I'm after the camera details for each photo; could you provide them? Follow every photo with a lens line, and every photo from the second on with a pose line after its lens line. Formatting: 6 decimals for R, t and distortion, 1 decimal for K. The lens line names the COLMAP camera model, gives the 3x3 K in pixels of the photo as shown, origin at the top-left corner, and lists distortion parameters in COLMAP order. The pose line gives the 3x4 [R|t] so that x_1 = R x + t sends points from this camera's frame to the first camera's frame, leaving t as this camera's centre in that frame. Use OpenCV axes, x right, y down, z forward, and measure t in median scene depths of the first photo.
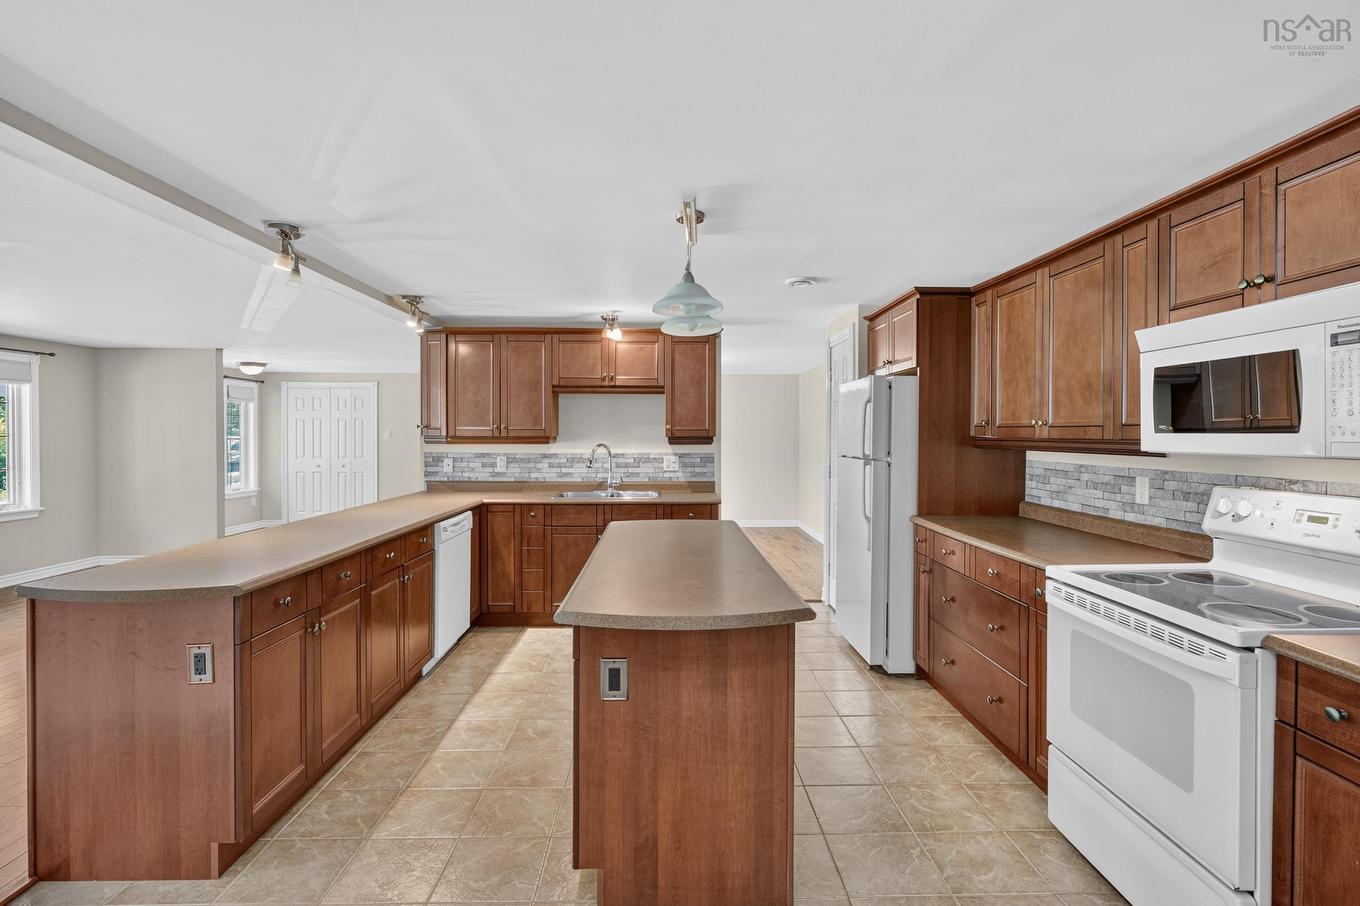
lens RADIAL K [[665.5, 0, 687.1], [0, 665.5, 436.1], [0, 0, 1]] dist [0.002027, 0.000294]
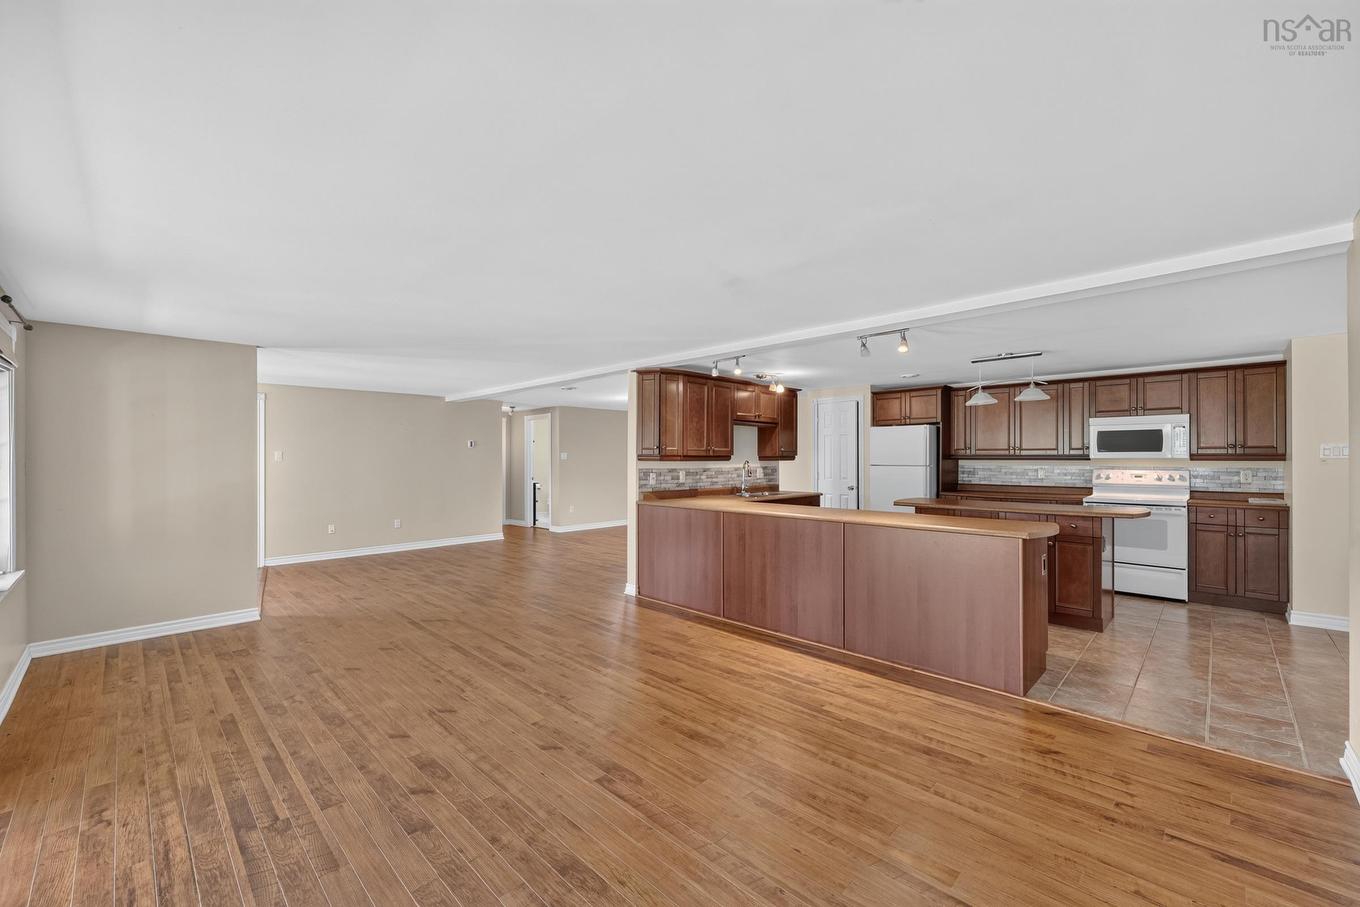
lens RADIAL K [[549.1, 0, 691.6], [0, 549.1, 454.7], [0, 0, 1]] dist [-0.001546, -0.000090]
pose [[0.709293, 0.001296, 0.704913, -1.151493], [0.005151, 0.999962, -0.007021, 0.007338], [-0.704895, 0.008611, 0.709259, 0.246849]]
